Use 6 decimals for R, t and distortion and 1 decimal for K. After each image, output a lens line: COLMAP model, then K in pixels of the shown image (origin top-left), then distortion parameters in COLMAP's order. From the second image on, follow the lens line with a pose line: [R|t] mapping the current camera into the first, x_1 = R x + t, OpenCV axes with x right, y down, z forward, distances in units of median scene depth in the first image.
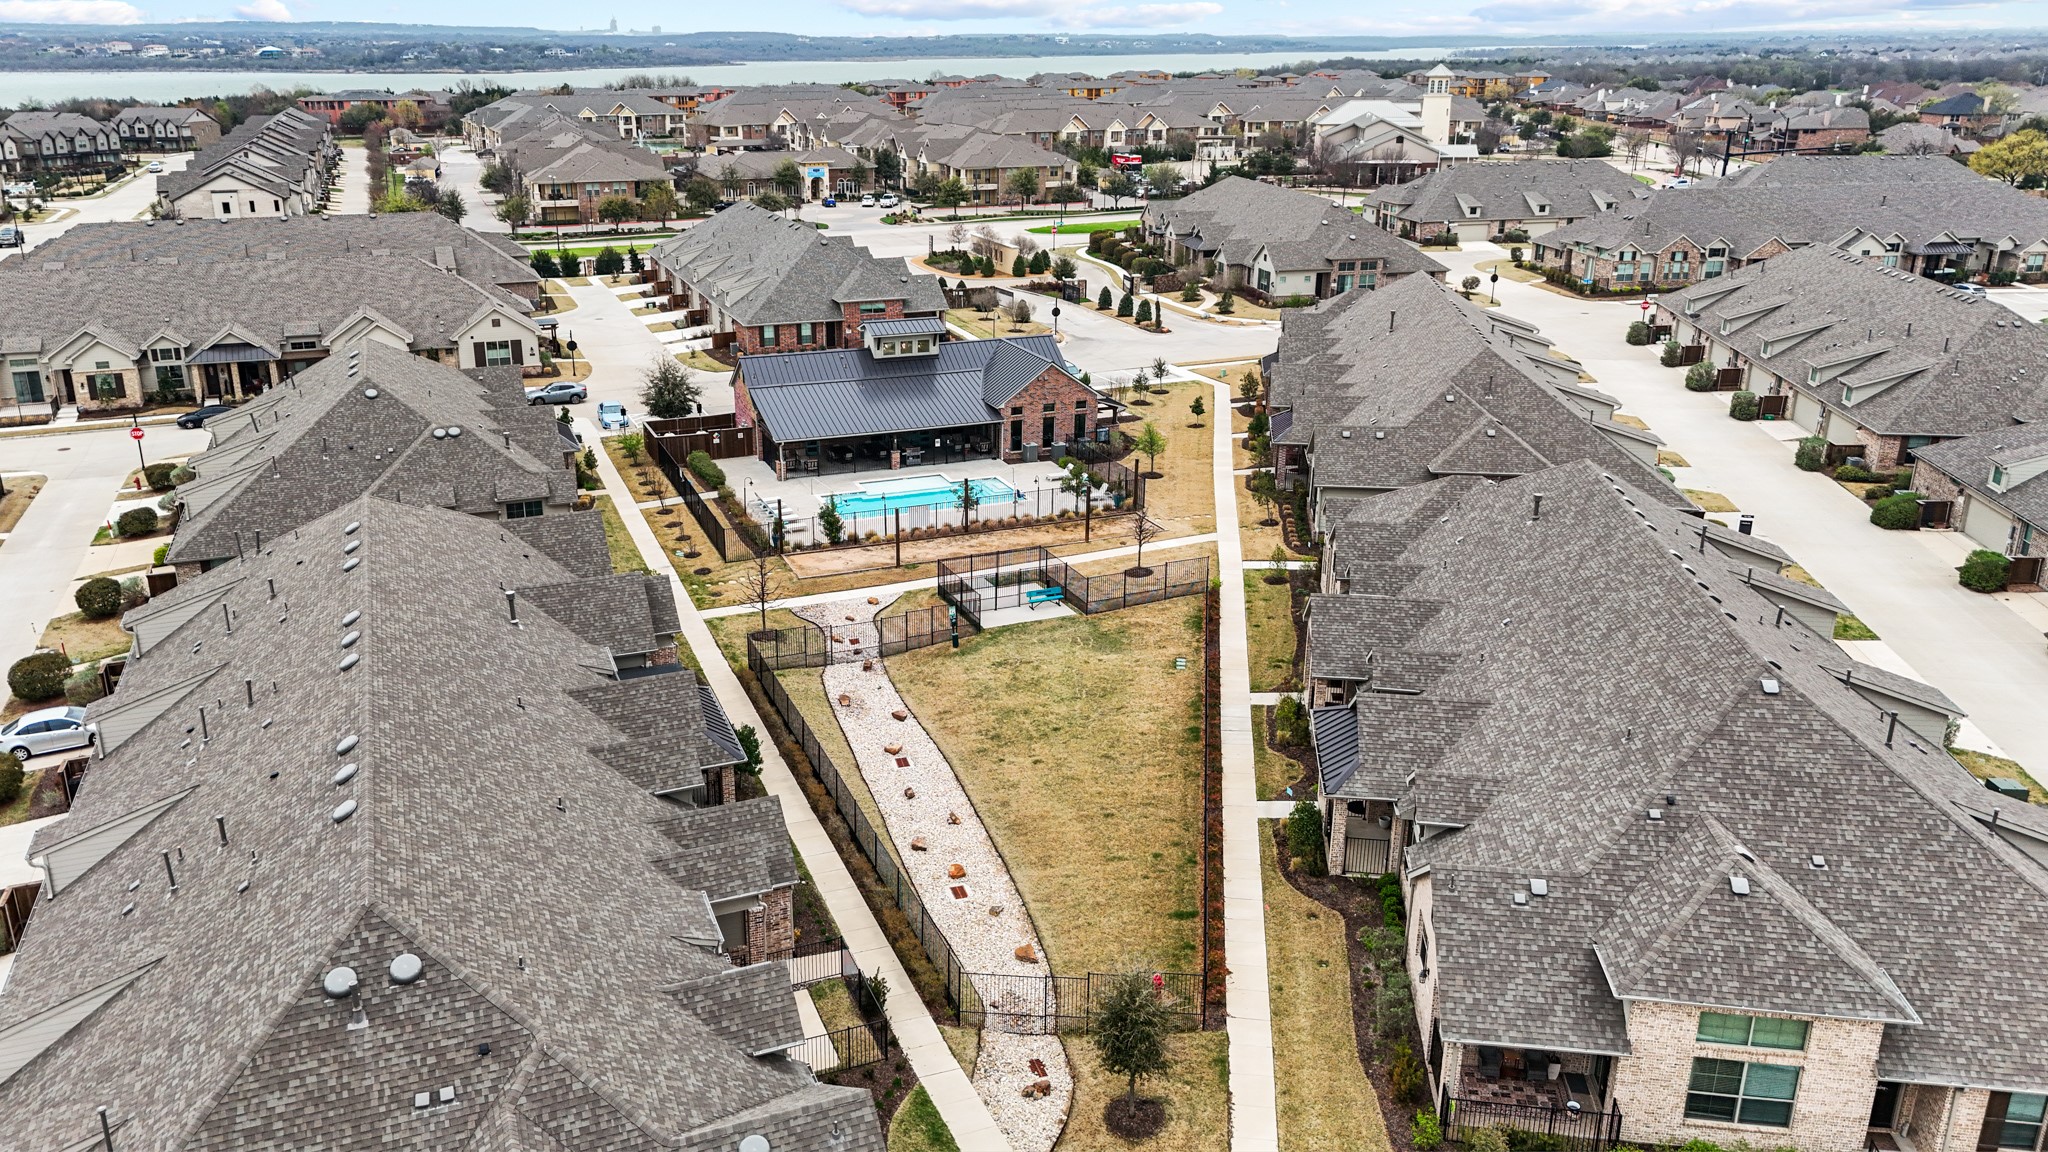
lens RADIAL K [[1440.2, 0, 1037.7], [0, 1440.2, 621.6], [0, 0, 1]] dist [0.059607, -0.040833]
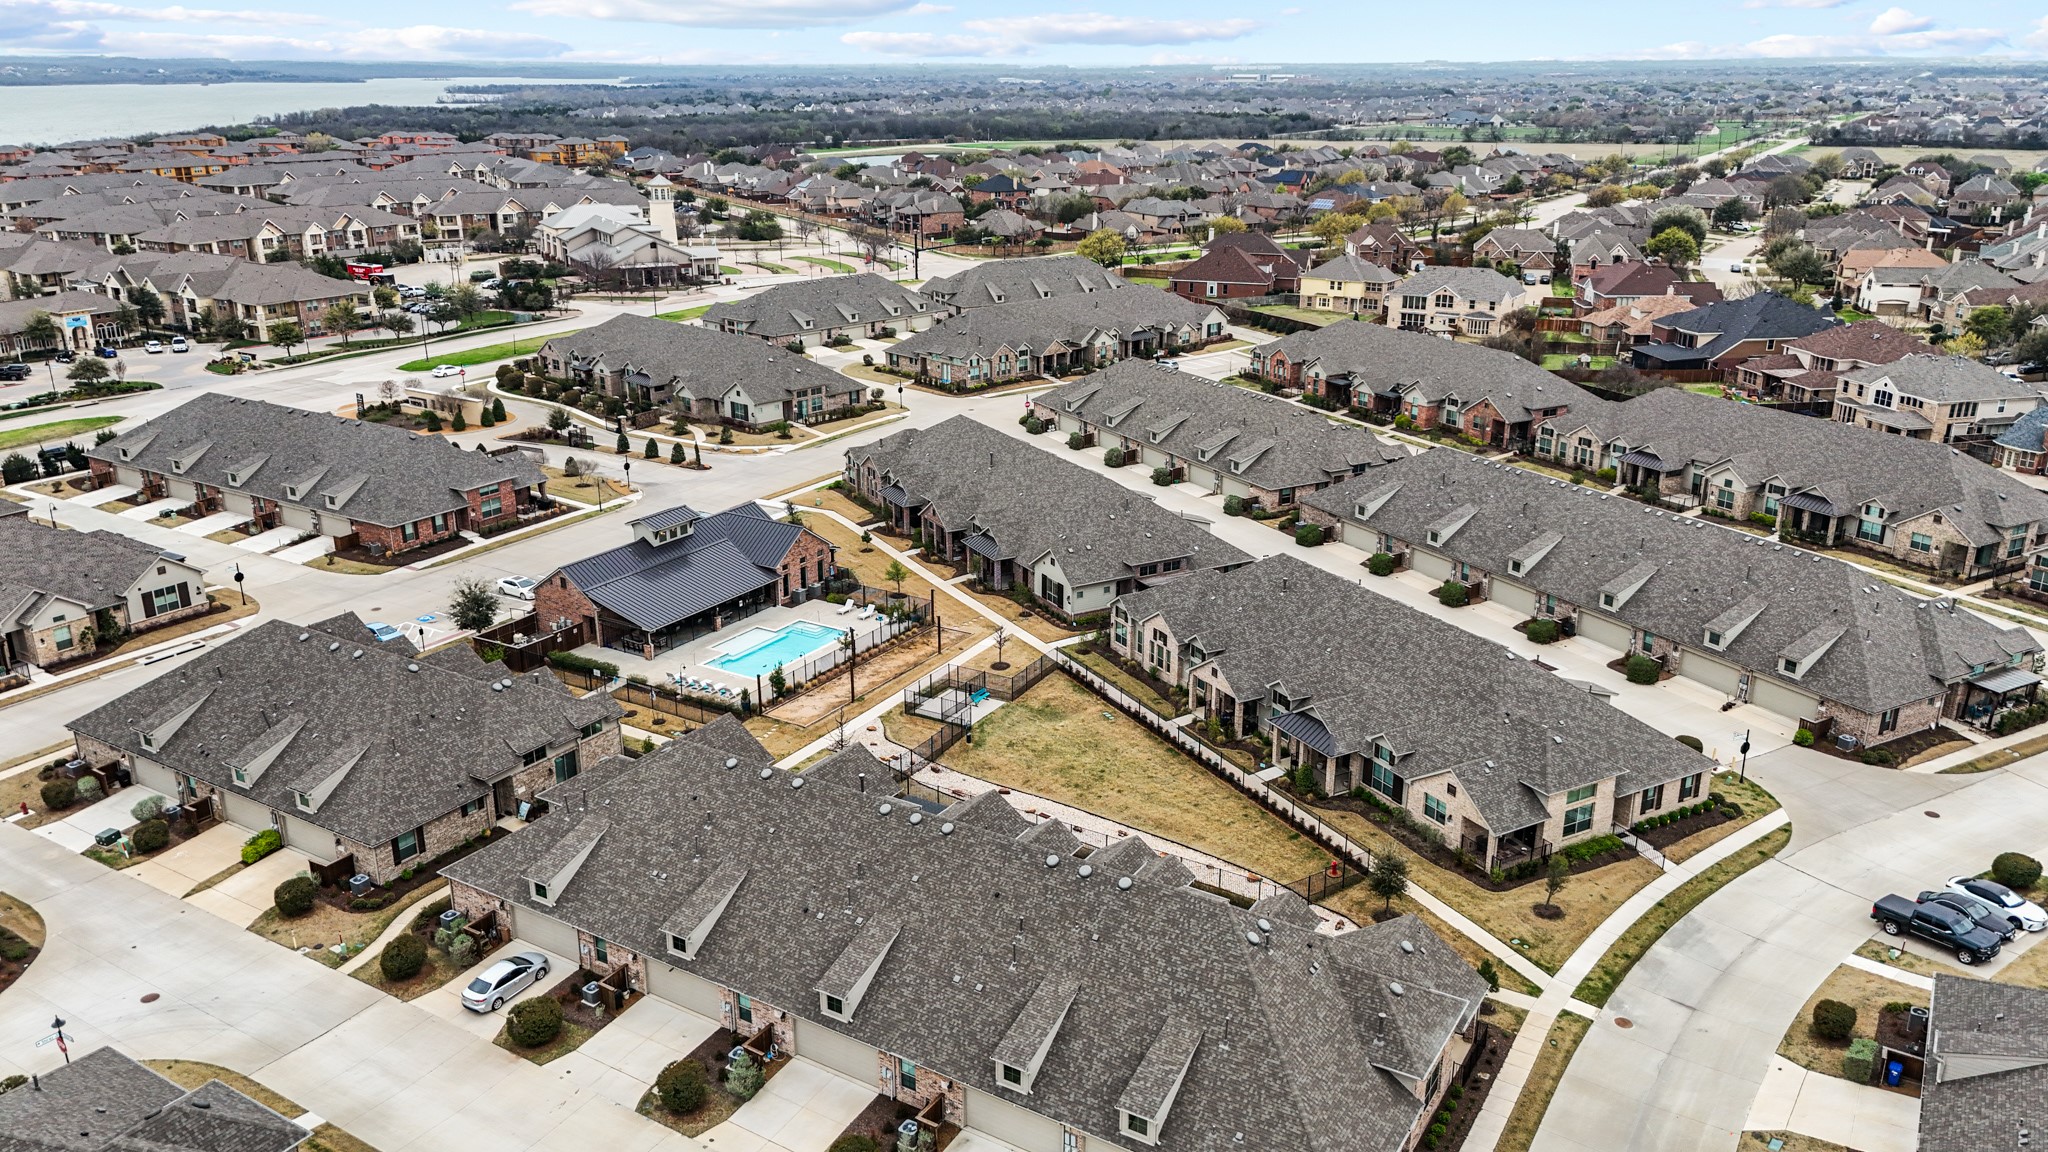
lens RADIAL K [[1433.6, 0, 1024.0], [0, 1433.6, 576.0], [0, 0, 1]] dist [0.061271, -0.049265]
pose [[0.805353, -0.188511, 0.562024, -0.260770], [0.212880, 0.976817, 0.022592, -0.055609], [-0.553253, 0.101449, 0.826813, -0.088674]]
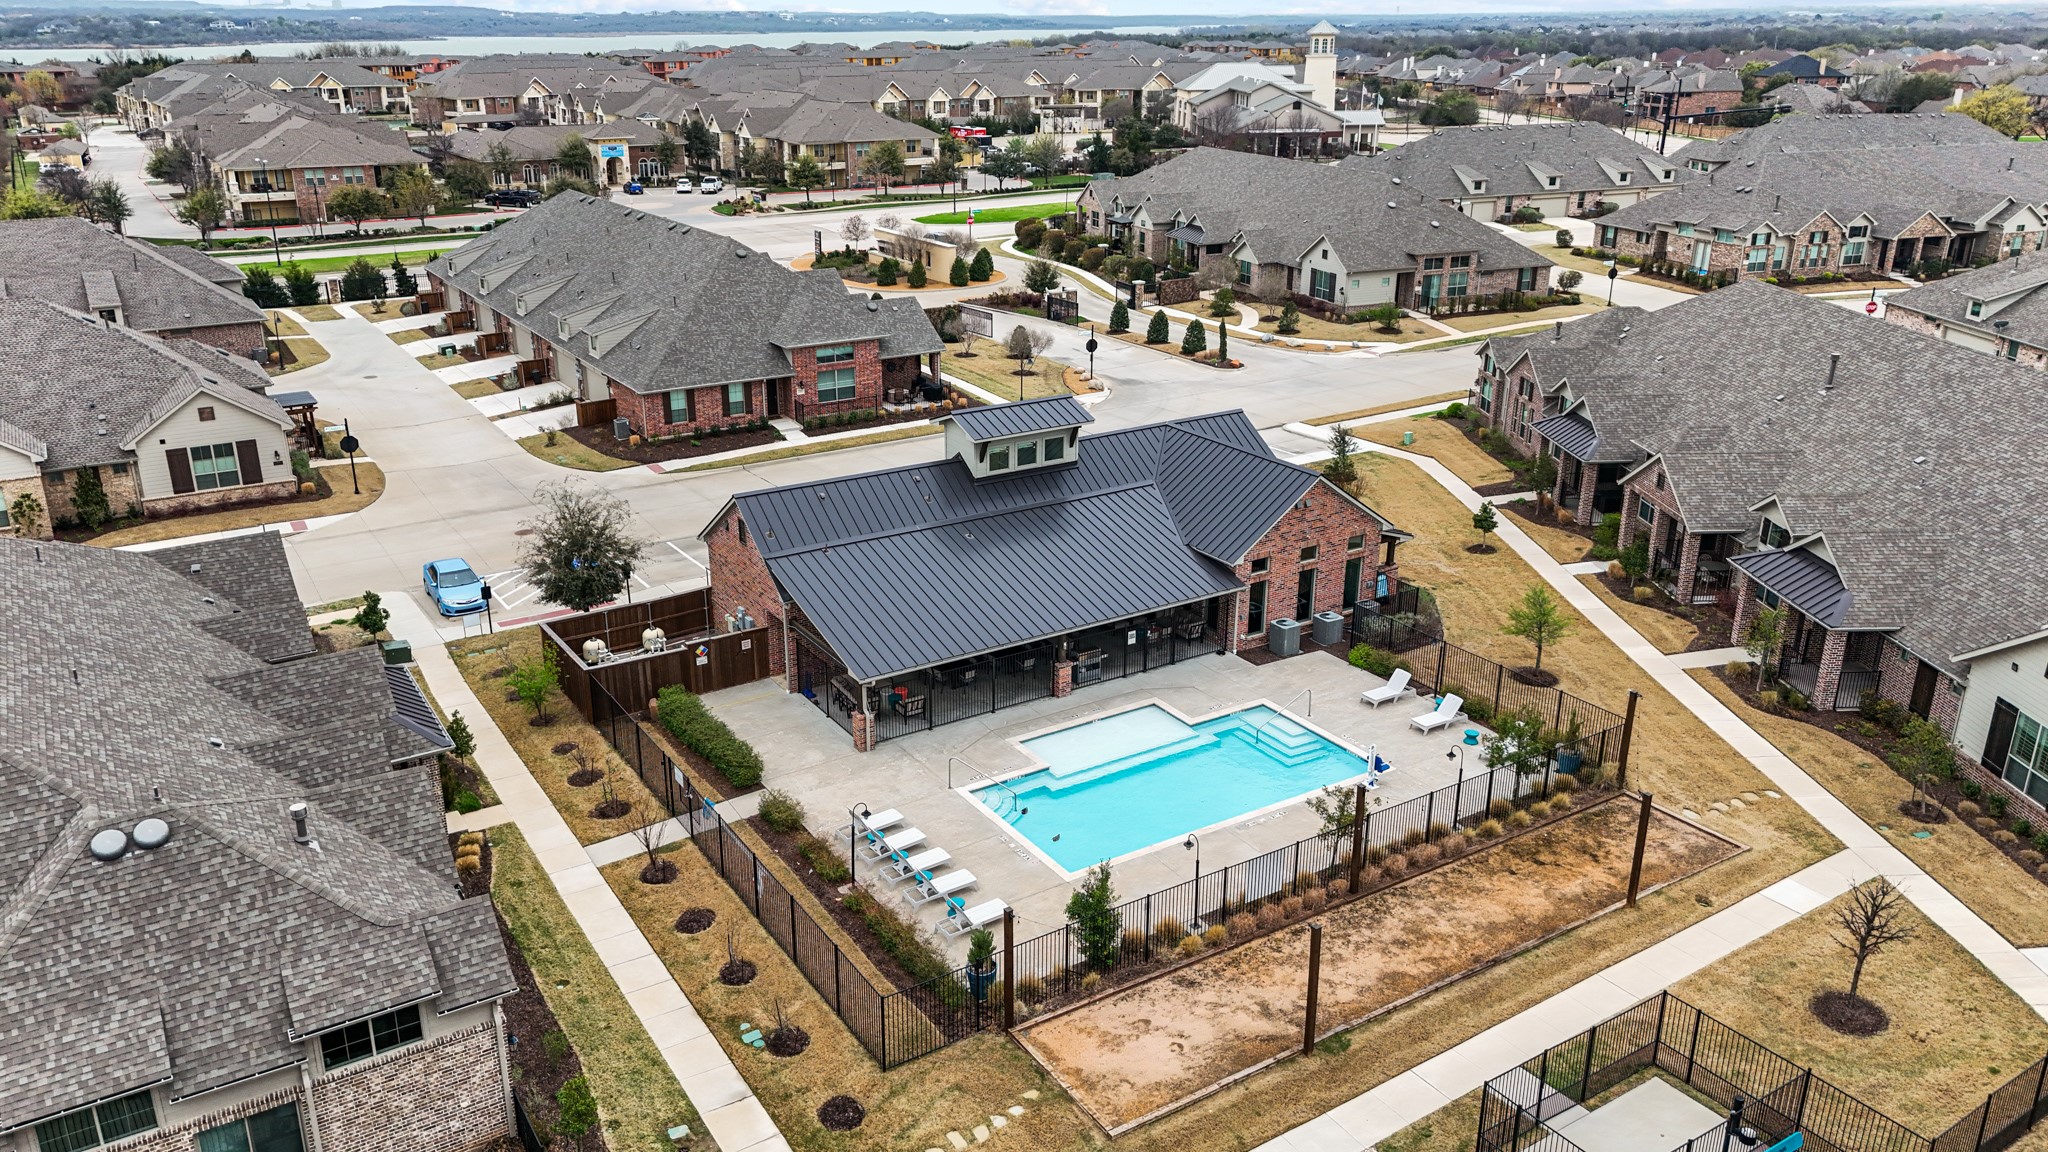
lens RADIAL K [[1440.2, 0, 1037.7], [0, 1440.2, 621.6], [0, 0, 1]] dist [0.059607, -0.040833]
pose [[0.984217, -0.068332, 0.163241, -0.085757], [0.066303, 0.997640, 0.017852, -0.063996], [-0.164076, -0.006746, 0.986425, 0.216002]]
